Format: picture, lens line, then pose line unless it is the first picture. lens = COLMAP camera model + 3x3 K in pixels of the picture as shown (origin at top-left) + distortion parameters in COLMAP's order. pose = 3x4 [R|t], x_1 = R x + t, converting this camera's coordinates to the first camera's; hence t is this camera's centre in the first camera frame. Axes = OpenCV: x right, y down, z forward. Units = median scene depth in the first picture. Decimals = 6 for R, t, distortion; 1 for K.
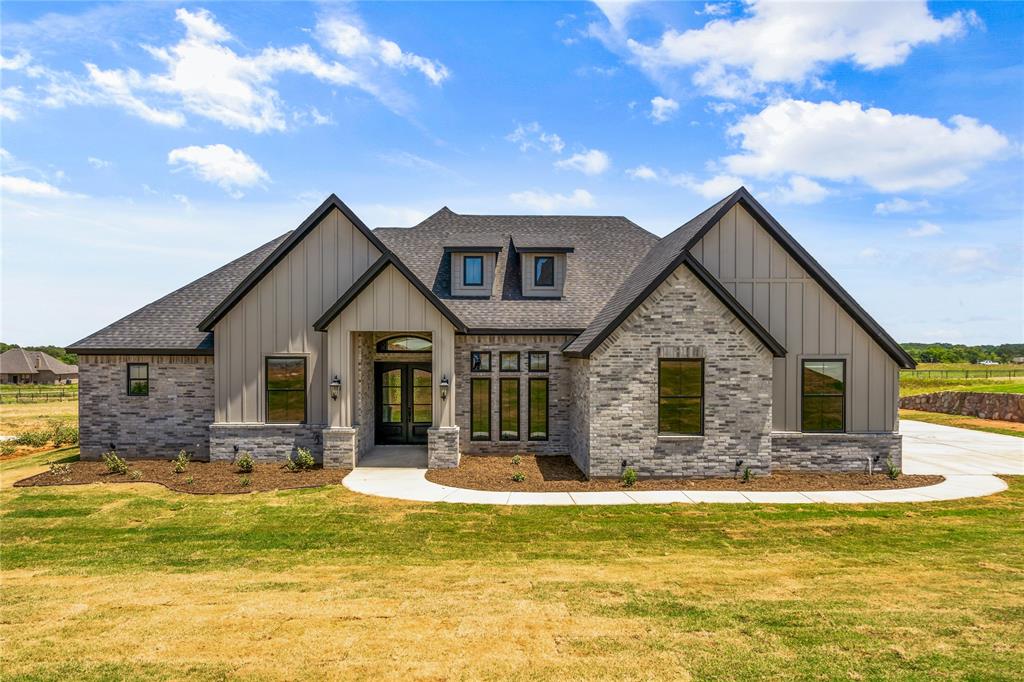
lens RADIAL K [[757.0, 0, 509.6], [0, 757.0, 366.3], [0, 0, 1]] dist [0.025529, -0.001829]
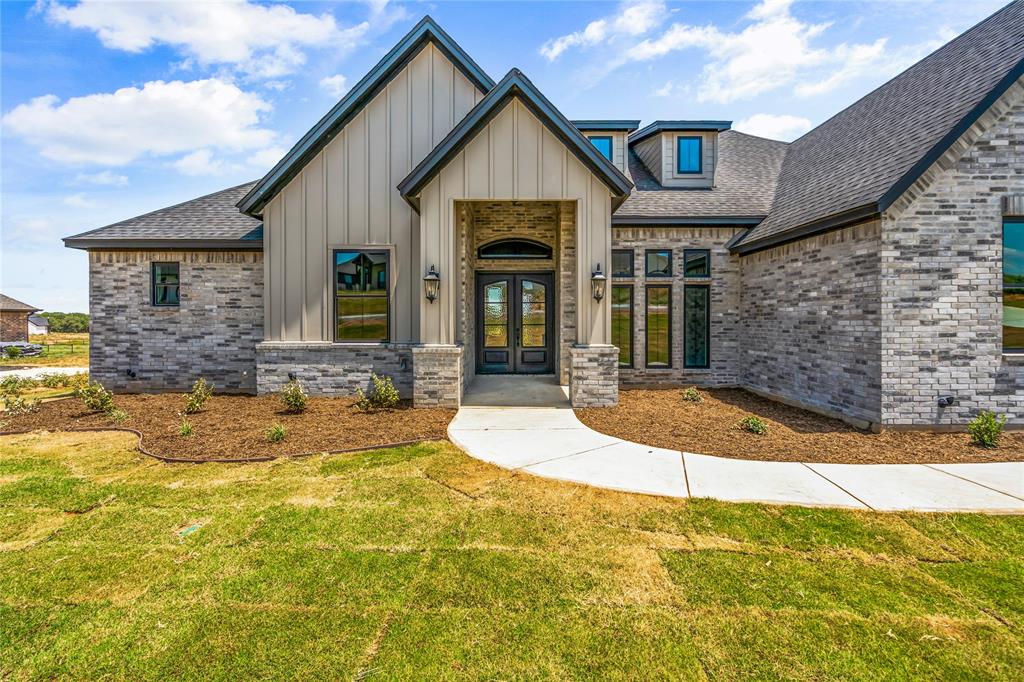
lens RADIAL K [[479.8, 0, 513.8], [0, 479.8, 327.6], [0, 0, 1]] dist [-0.000399, 0.000396]
pose [[0.999723, -0.001292, -0.023481, -0.140164], [0.001094, 0.999964, -0.008422, 0.065309], [0.023491, 0.008394, 0.999689, 0.551191]]
